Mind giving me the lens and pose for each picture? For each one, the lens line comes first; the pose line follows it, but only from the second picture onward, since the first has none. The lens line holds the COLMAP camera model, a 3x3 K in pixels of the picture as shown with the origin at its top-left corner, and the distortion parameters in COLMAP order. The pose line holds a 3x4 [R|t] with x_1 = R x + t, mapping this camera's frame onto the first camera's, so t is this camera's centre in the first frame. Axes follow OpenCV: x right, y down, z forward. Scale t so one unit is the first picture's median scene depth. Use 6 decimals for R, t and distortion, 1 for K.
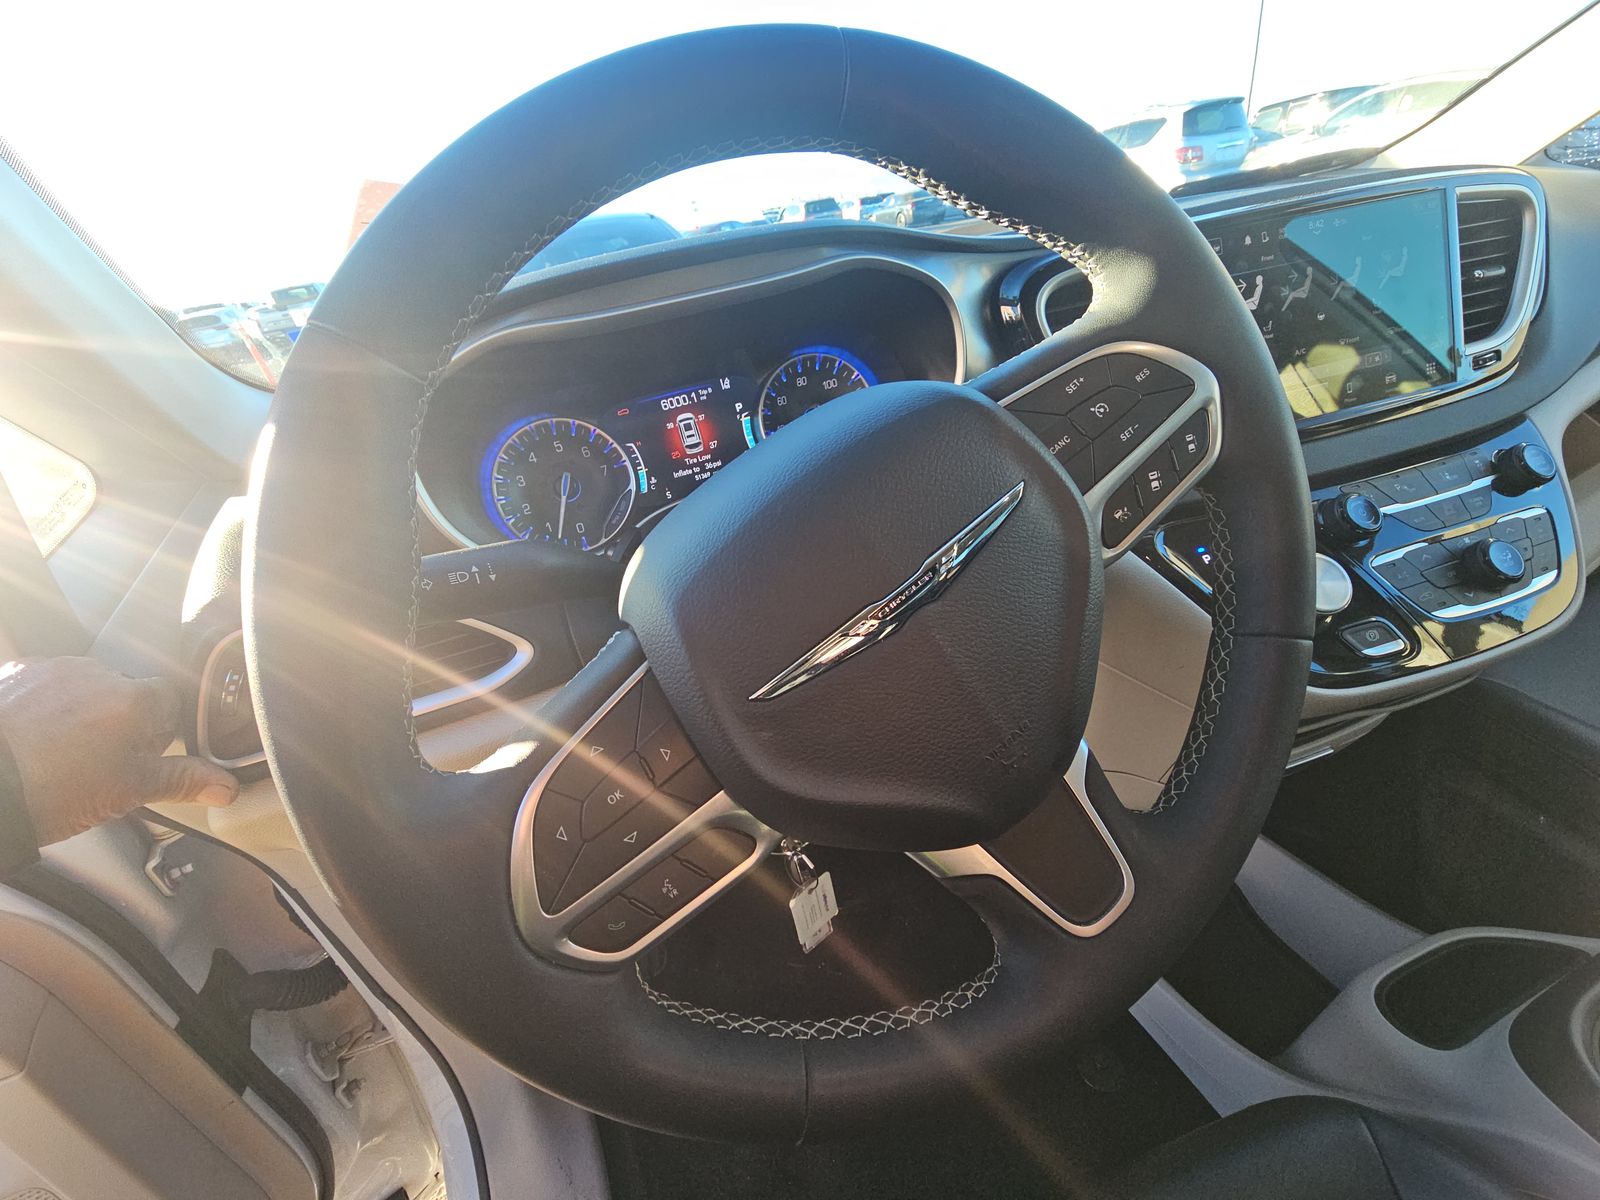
lens RADIAL K [[646.3, 0, 798.2], [0, 646.3, 580.8], [0, 0, 1]] dist [0.000630, -0.005746]
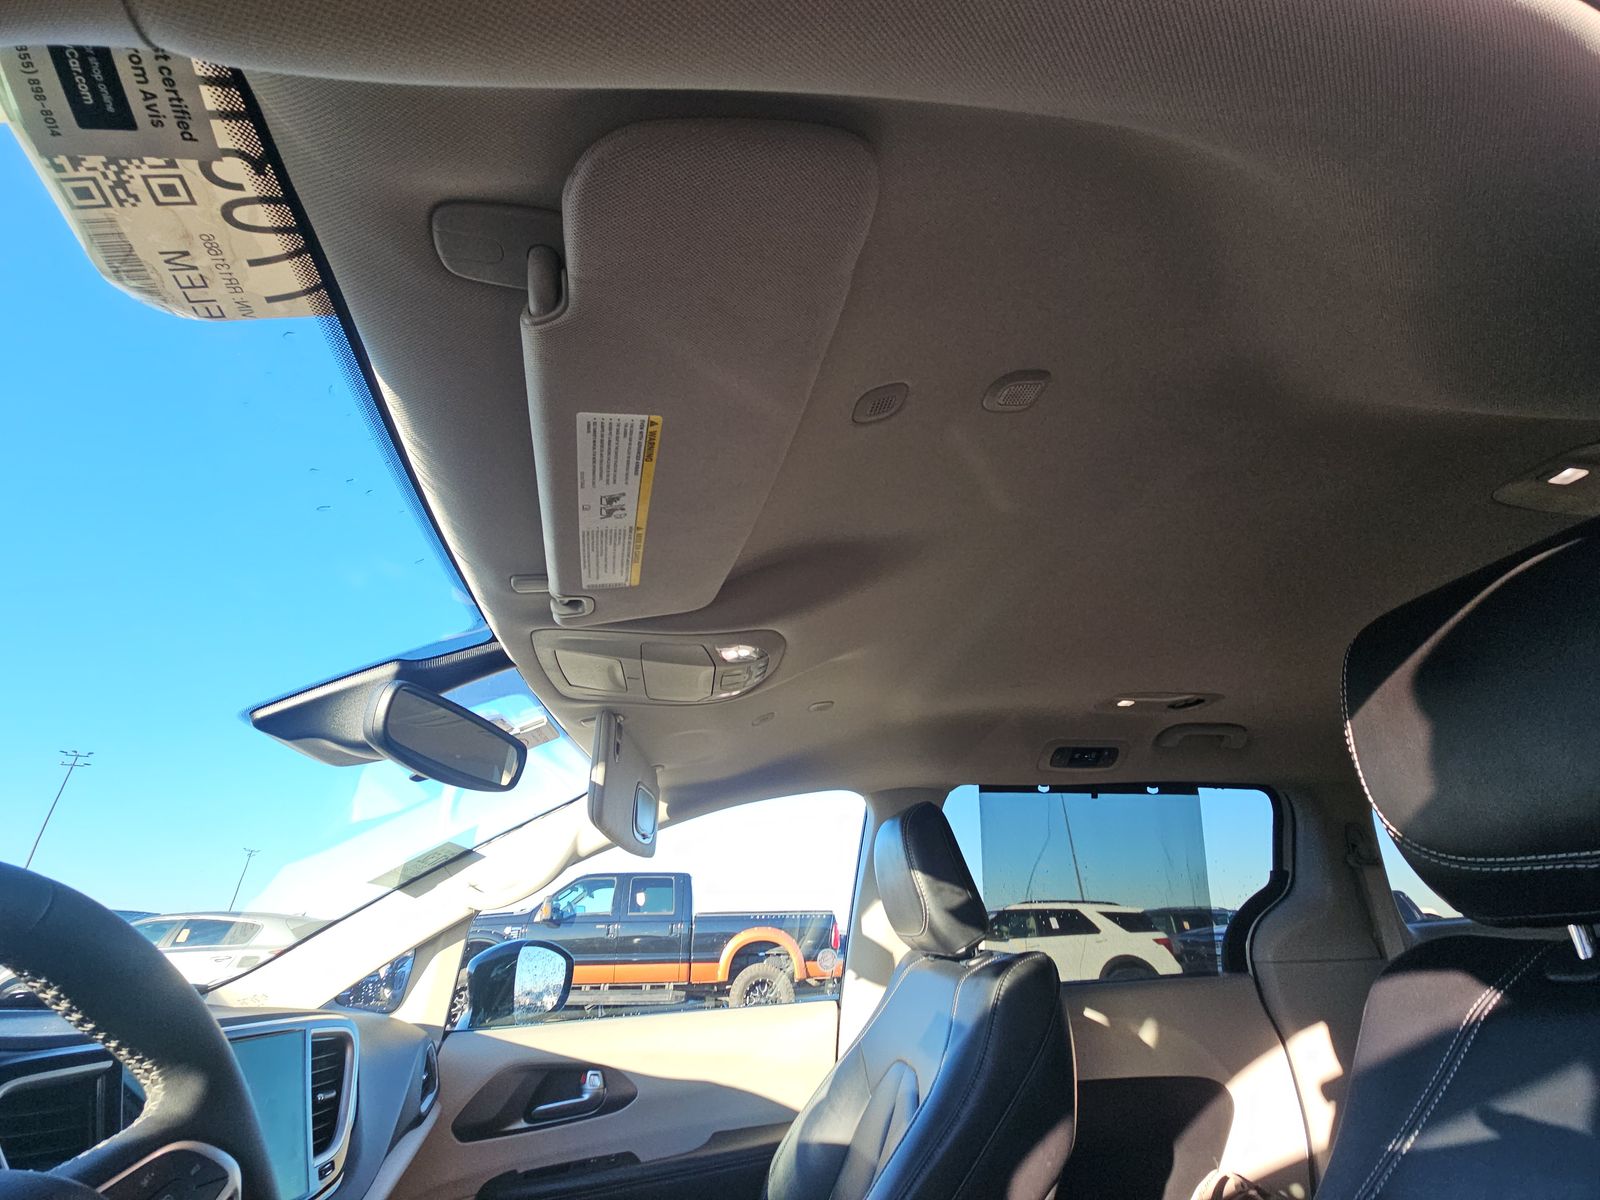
lens RADIAL K [[646.3, 0, 792.9], [0, 646.3, 596.3], [0, 0, 1]] dist [0.000630, -0.005746]
pose [[0.200268, 0.592224, 0.780489, -0.418778], [0.453308, 0.650220, -0.609693, 0.113758], [-0.868565, 0.475904, -0.138241, -0.188630]]
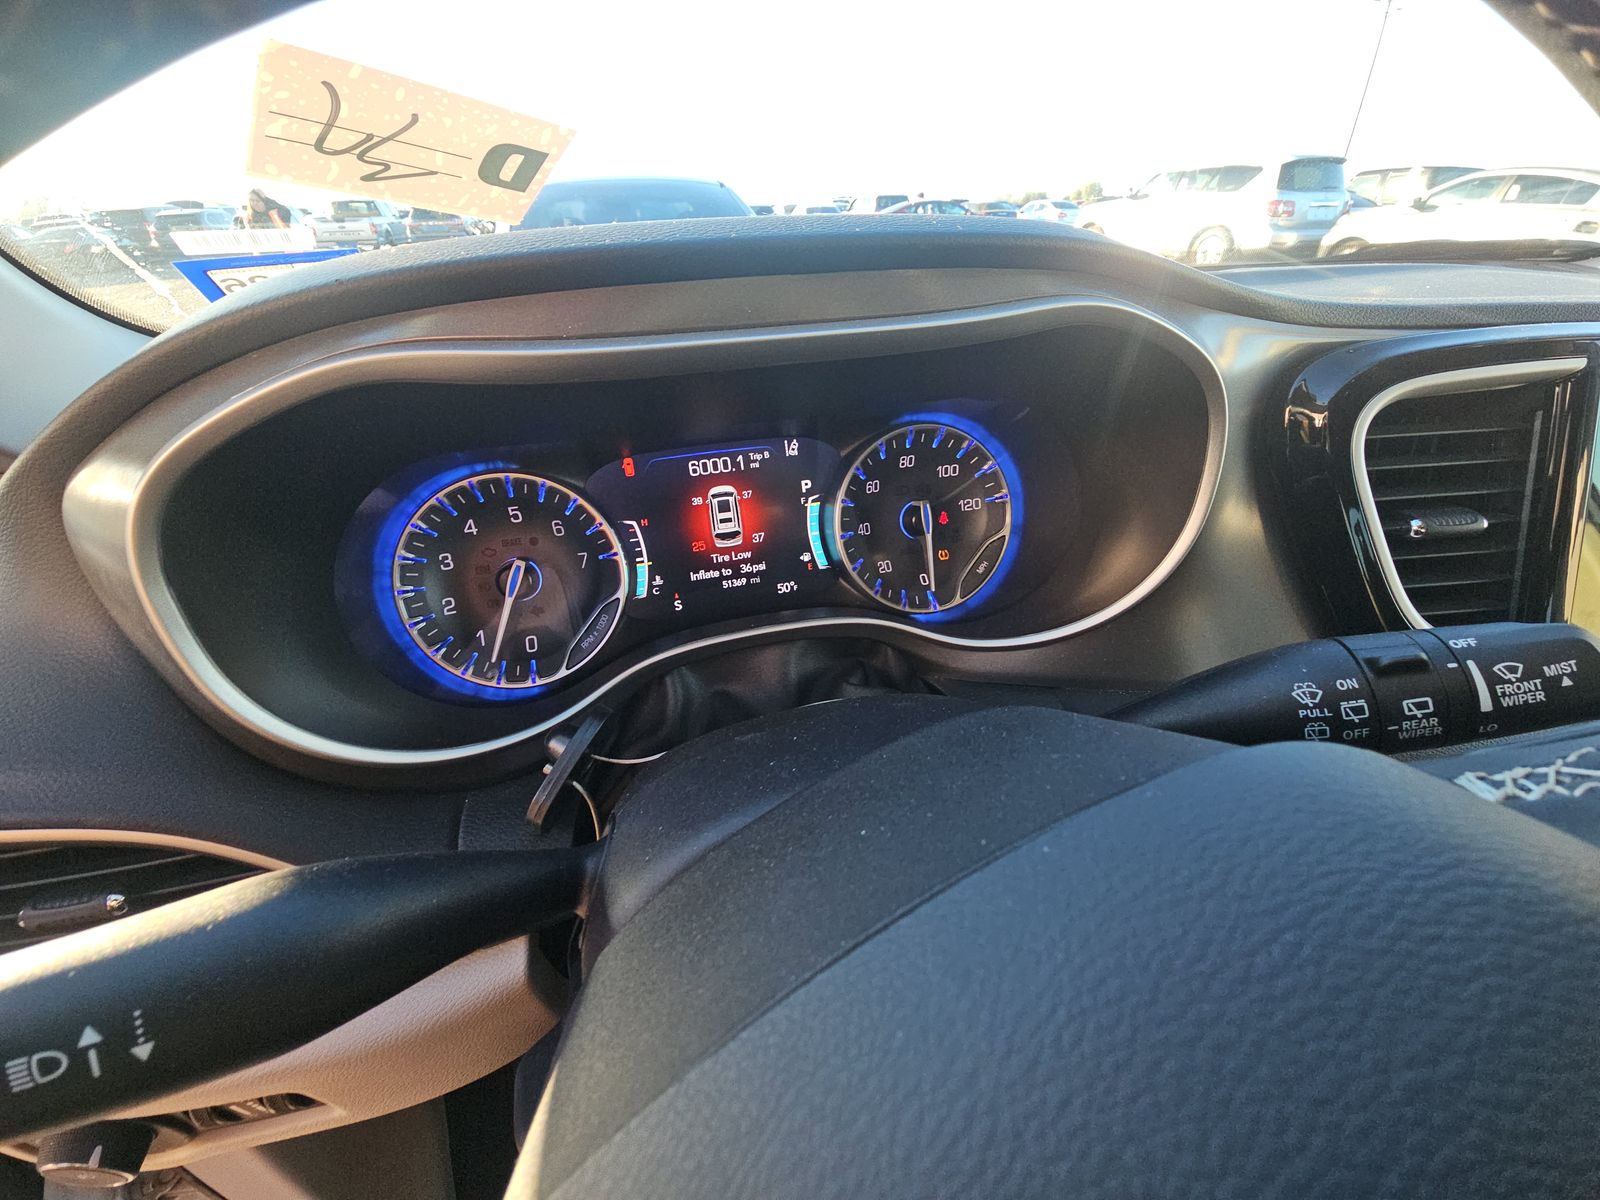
lens RADIAL K [[646.3, 0, 801.2], [0, 646.3, 580.1], [0, 0, 1]] dist [0.000630, -0.005746]
pose [[0.986990, 0.160581, -0.008089, -0.078553], [-0.160451, 0.986933, 0.014762, -0.189838], [0.010354, -0.013272, 0.999858, 0.359105]]
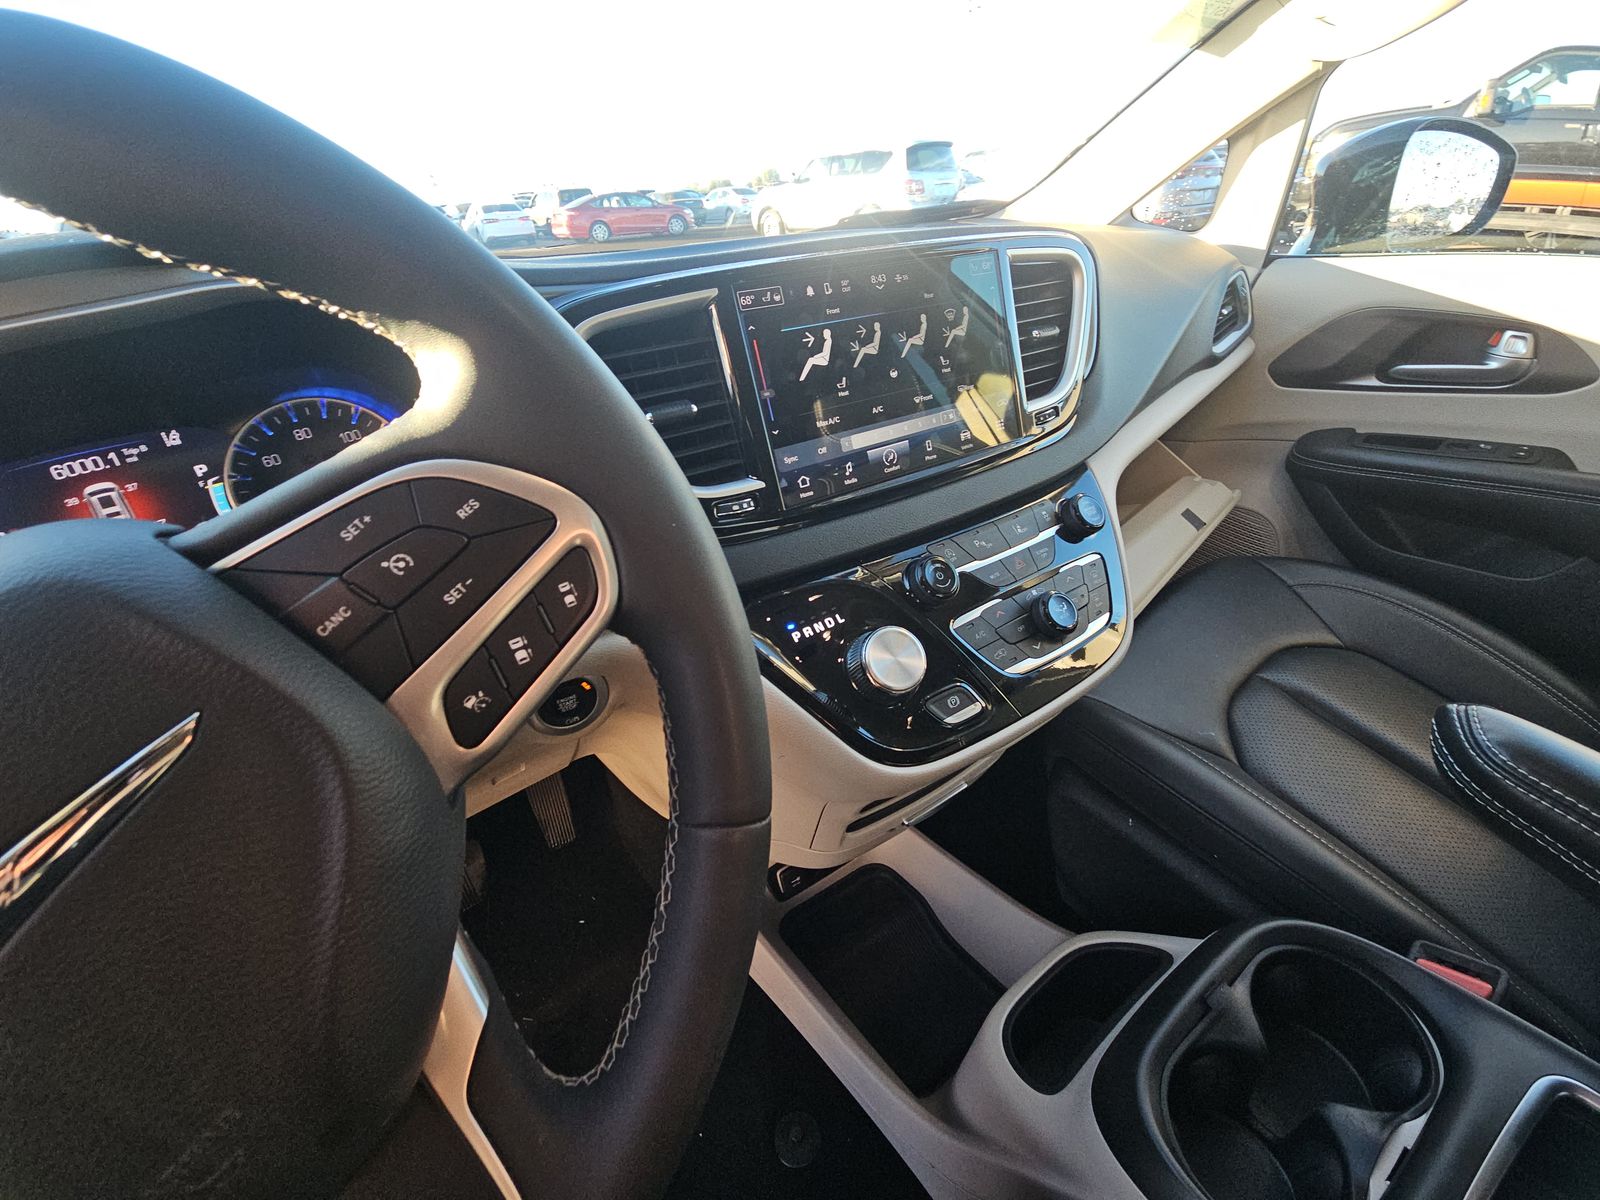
lens RADIAL K [[646.3, 0, 802.9], [0, 646.3, 578.5], [0, 0, 1]] dist [0.000630, -0.005746]
pose [[0.945134, -0.072464, 0.318544, 0.314508], [0.073411, 0.997261, 0.009047, -0.109194], [-0.318327, 0.014834, 0.947865, 0.112916]]
